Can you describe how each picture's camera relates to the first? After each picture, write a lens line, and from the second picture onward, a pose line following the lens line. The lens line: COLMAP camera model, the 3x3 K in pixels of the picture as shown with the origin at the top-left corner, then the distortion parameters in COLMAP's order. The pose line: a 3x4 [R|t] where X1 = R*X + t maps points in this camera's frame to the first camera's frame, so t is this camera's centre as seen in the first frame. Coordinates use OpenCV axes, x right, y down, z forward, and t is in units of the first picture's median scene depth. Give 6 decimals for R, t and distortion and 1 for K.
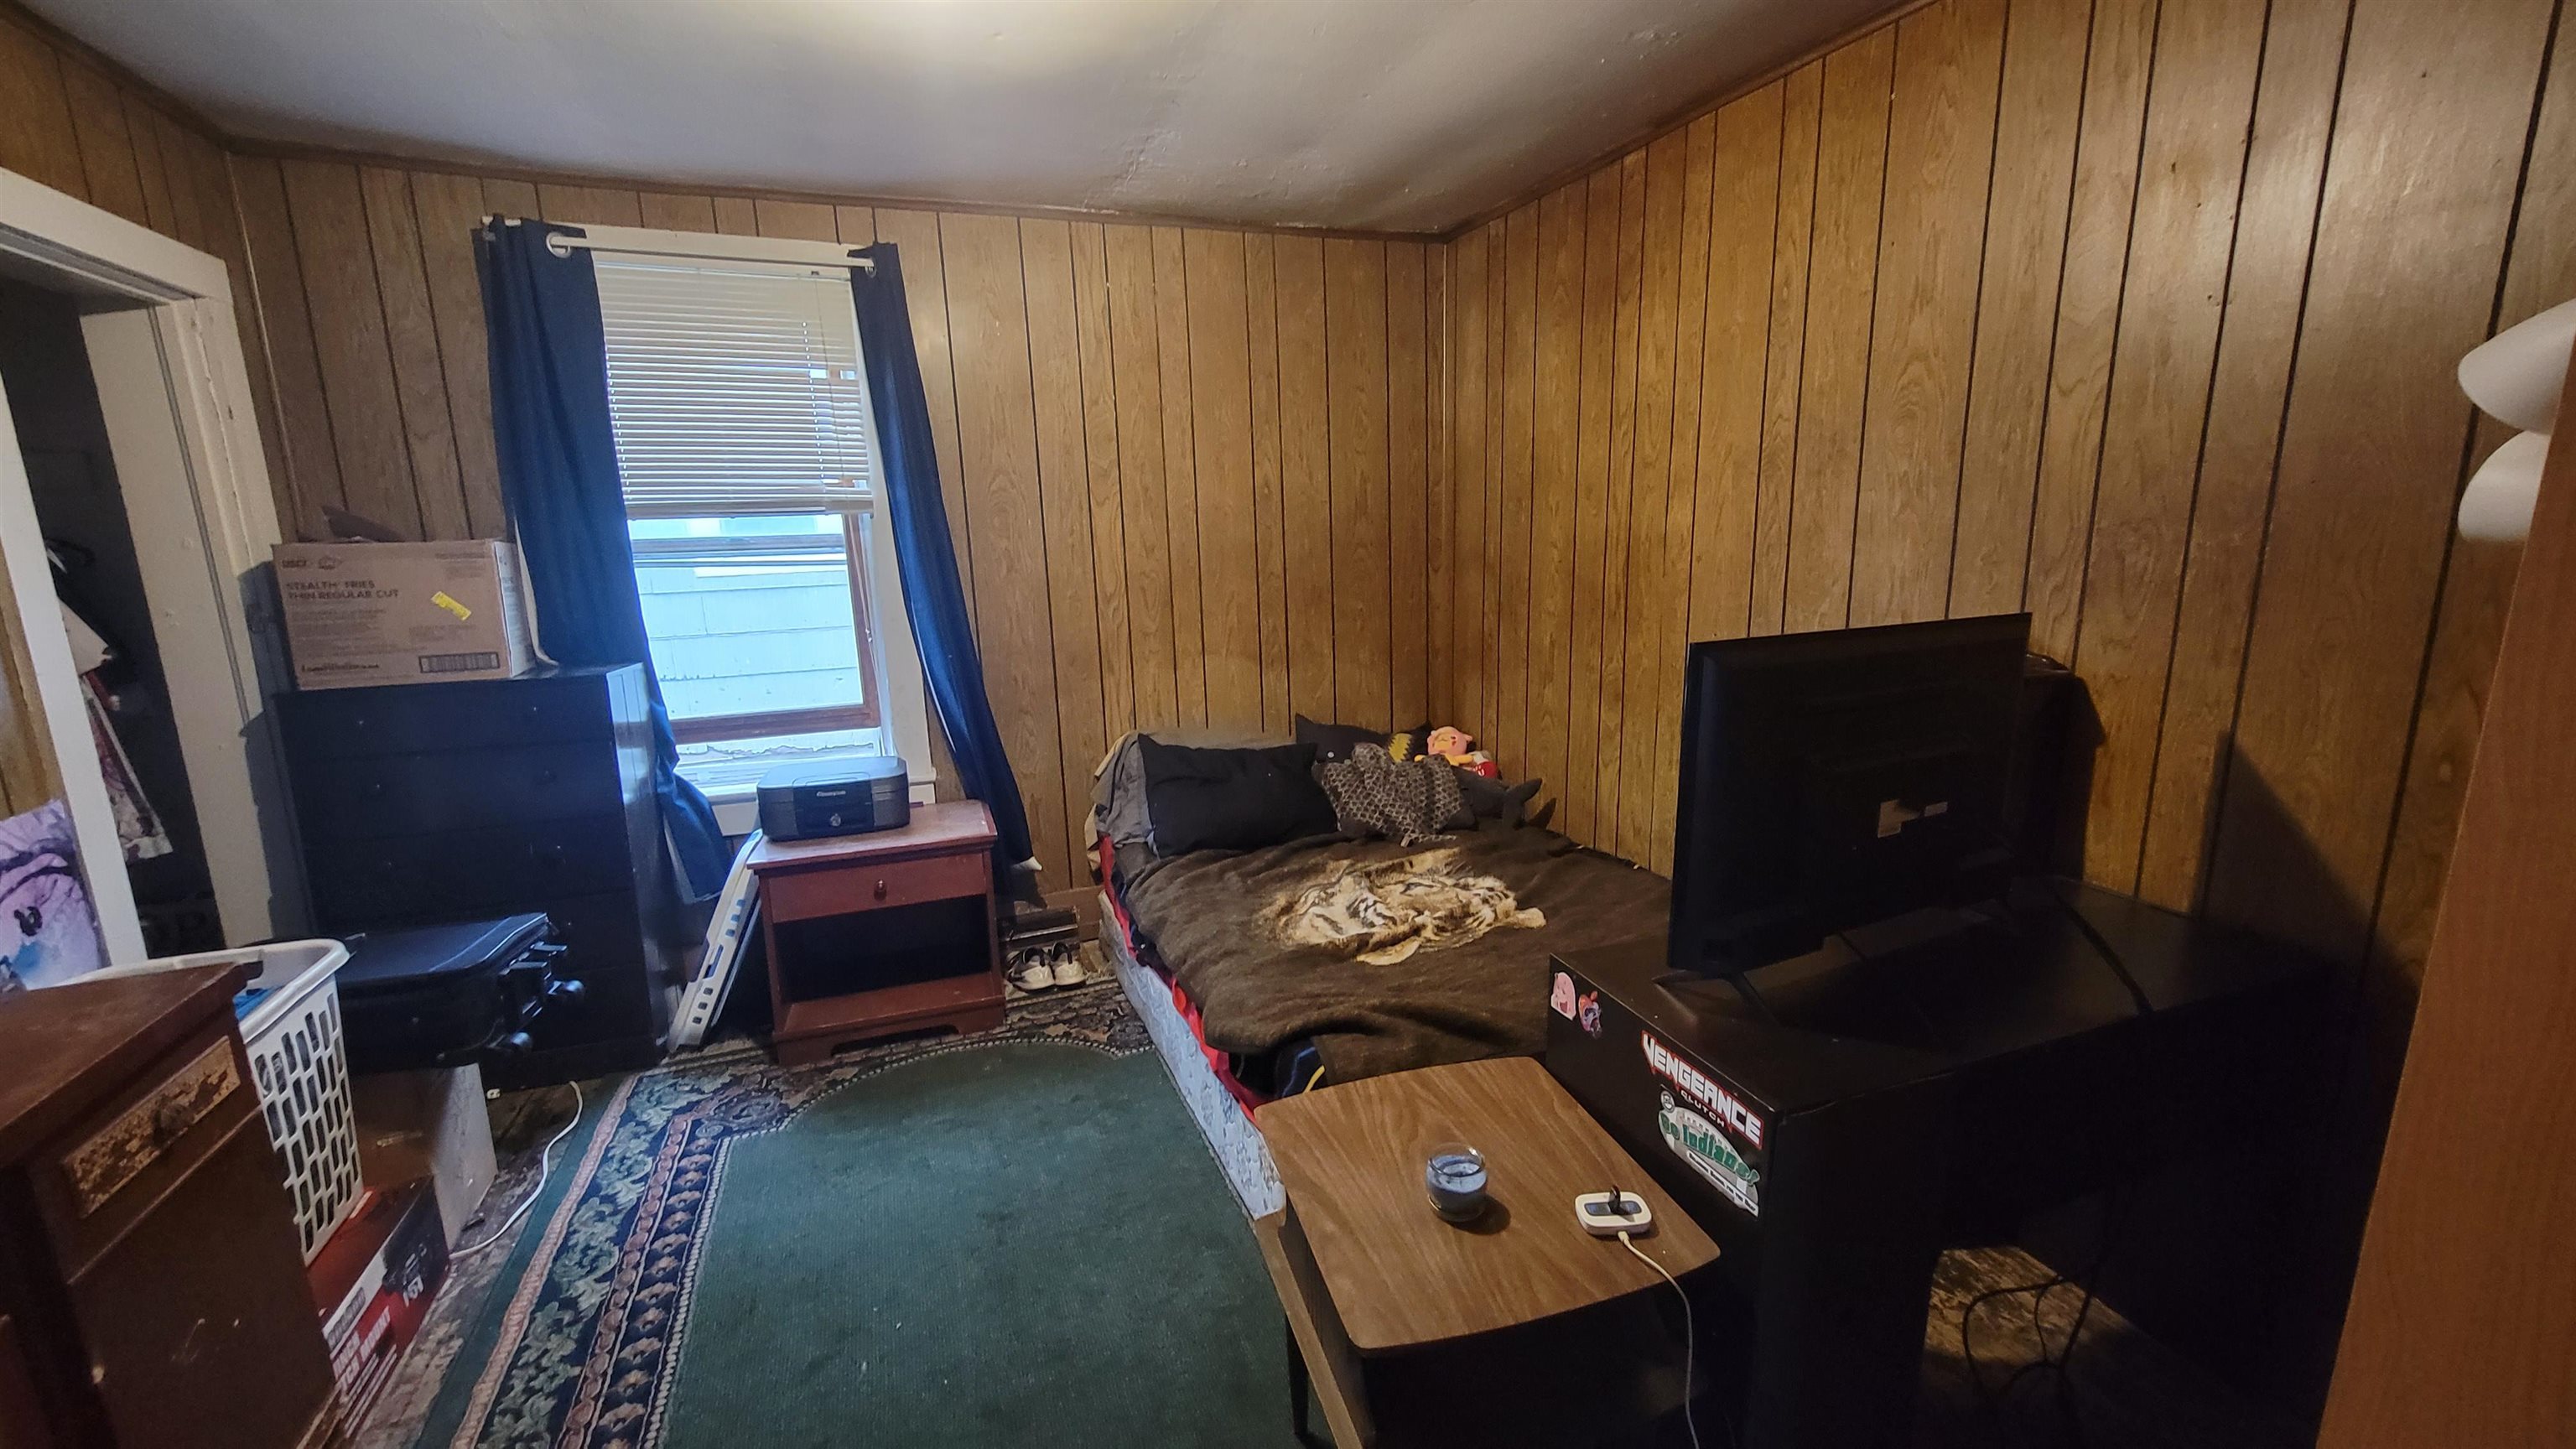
lens RADIAL K [[1045.4, 0, 1306.3], [0, 1045.4, 722.3], [0, 0, 1]] dist [-0.000341, 0.000072]
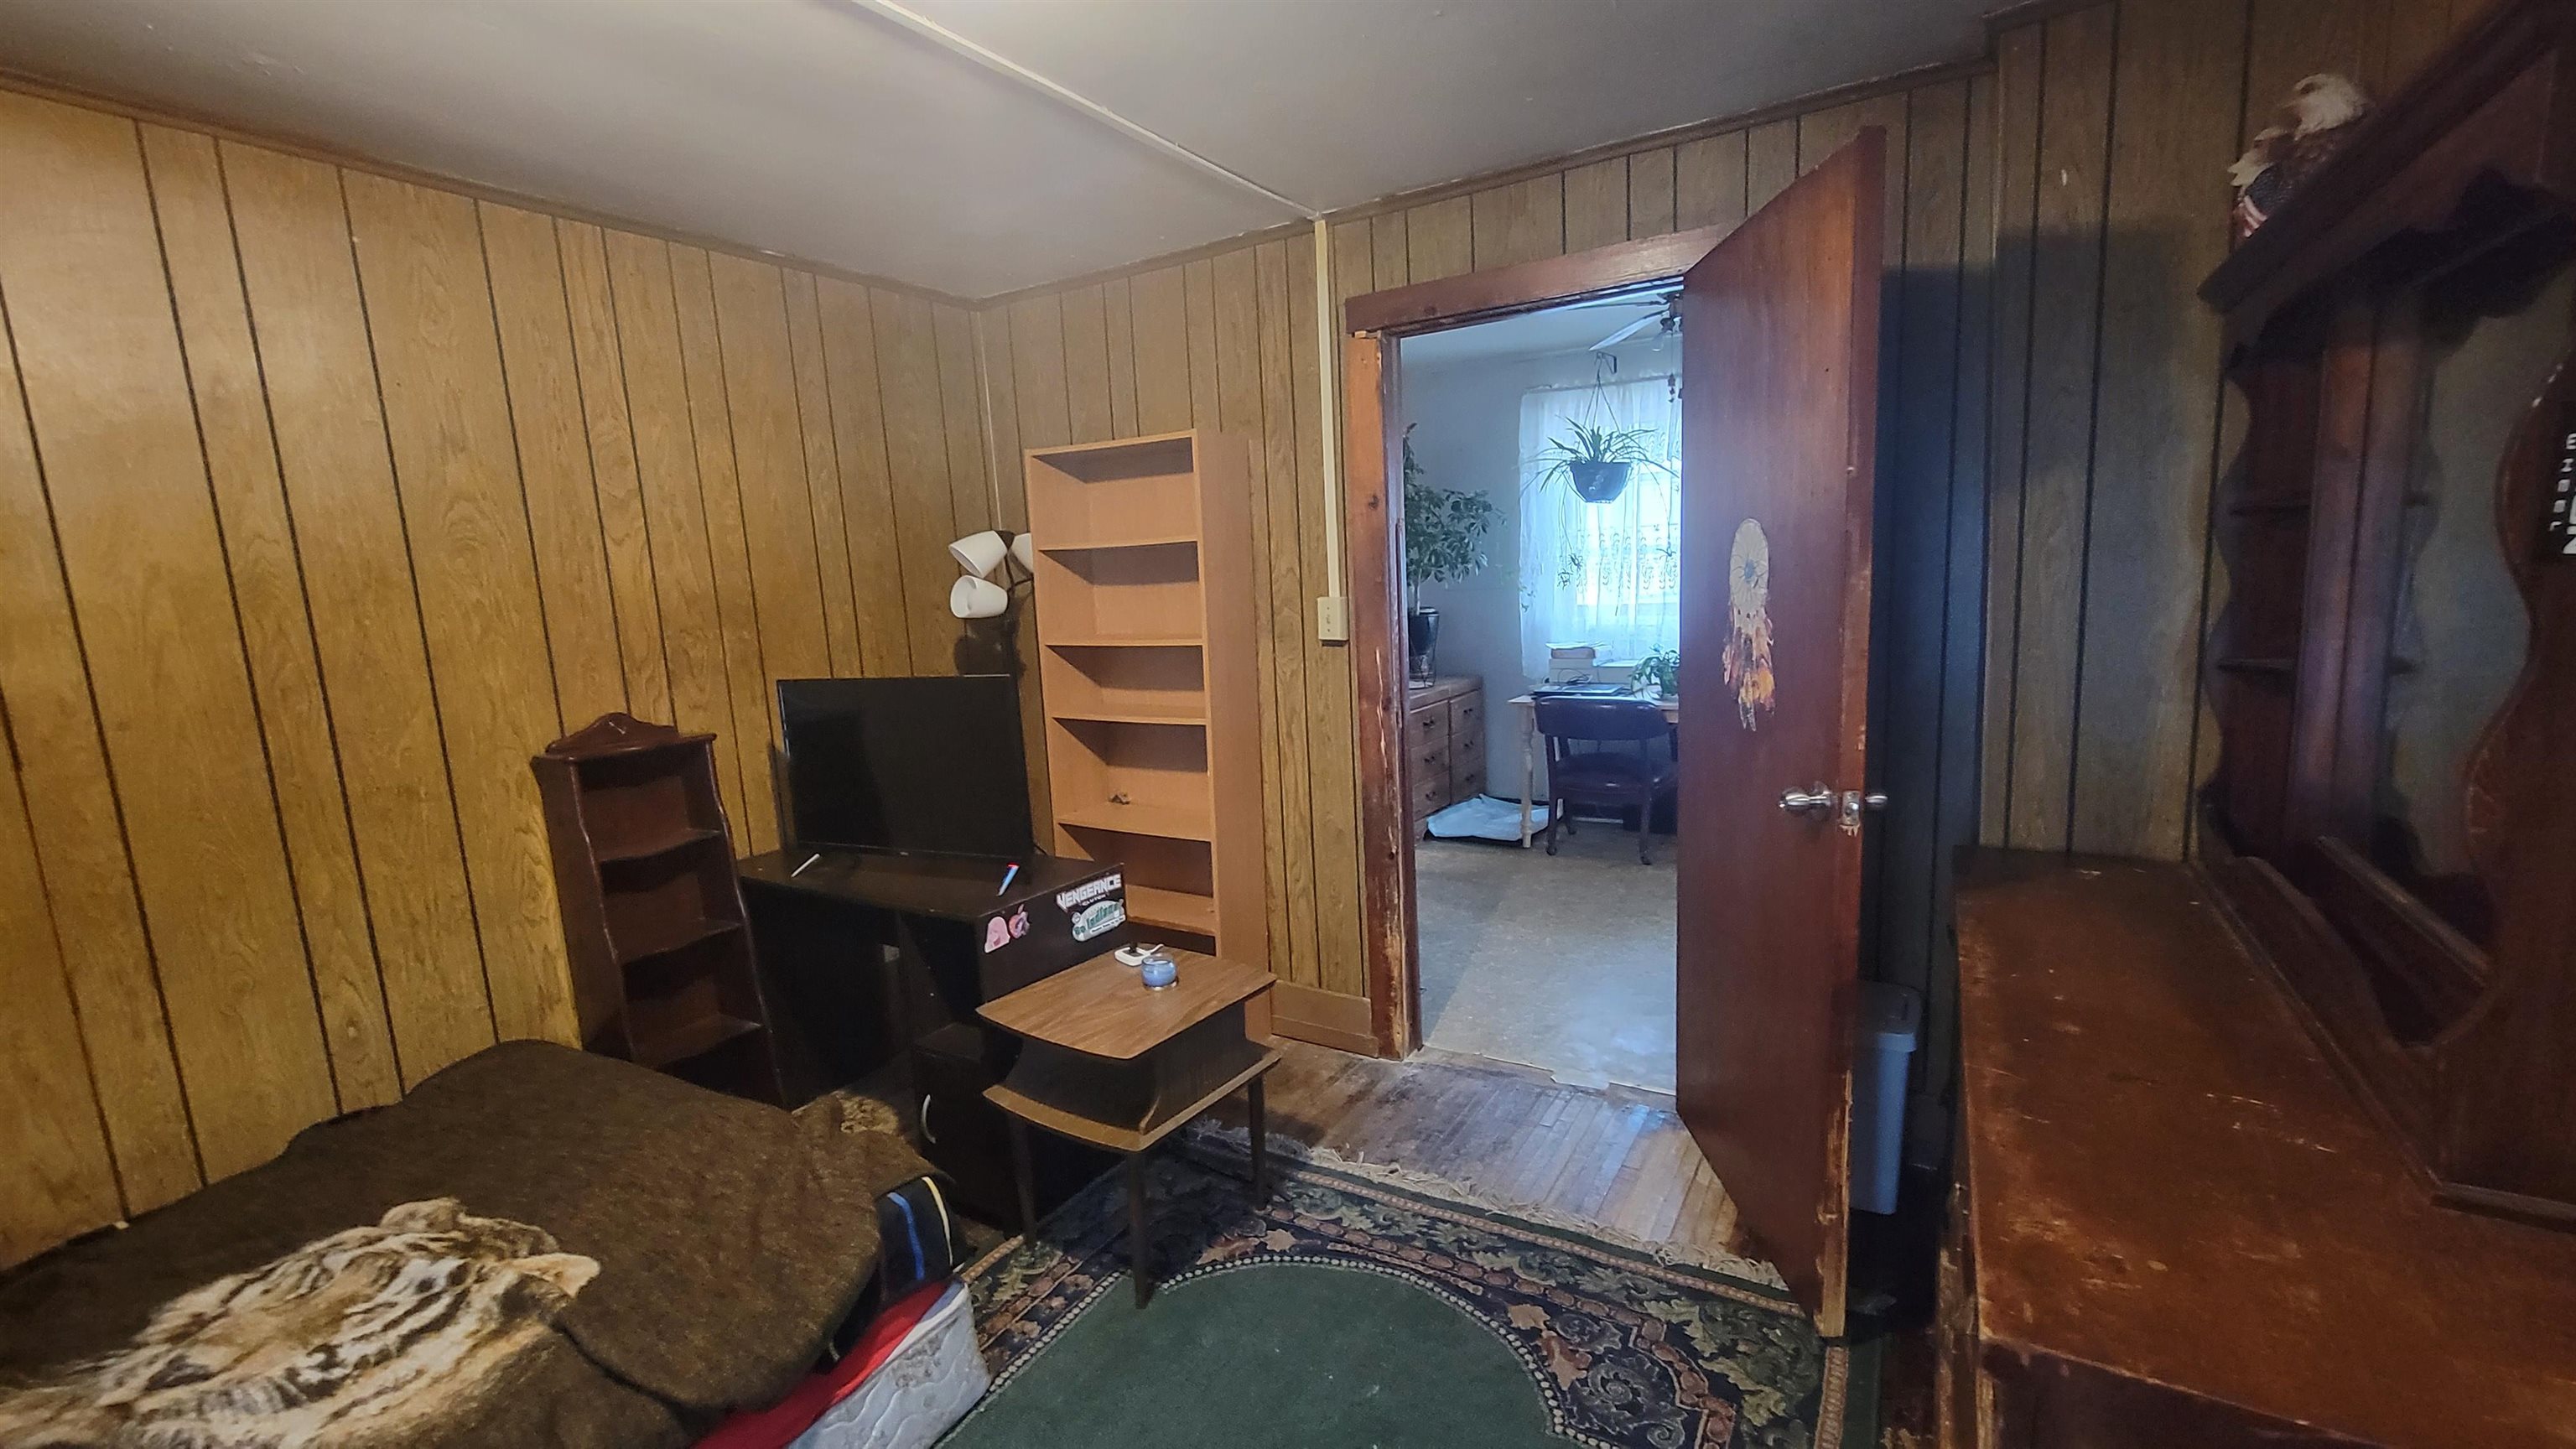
lens RADIAL K [[1045.4, 0, 1299.2], [0, 1045.4, 729.1], [0, 0, 1]] dist [-0.000341, 0.000072]
pose [[-0.605854, -0.071904, 0.792320, -0.965093], [0.218027, 0.942774, 0.252273, -0.238650], [-0.765118, 0.325588, -0.555506, 1.179396]]
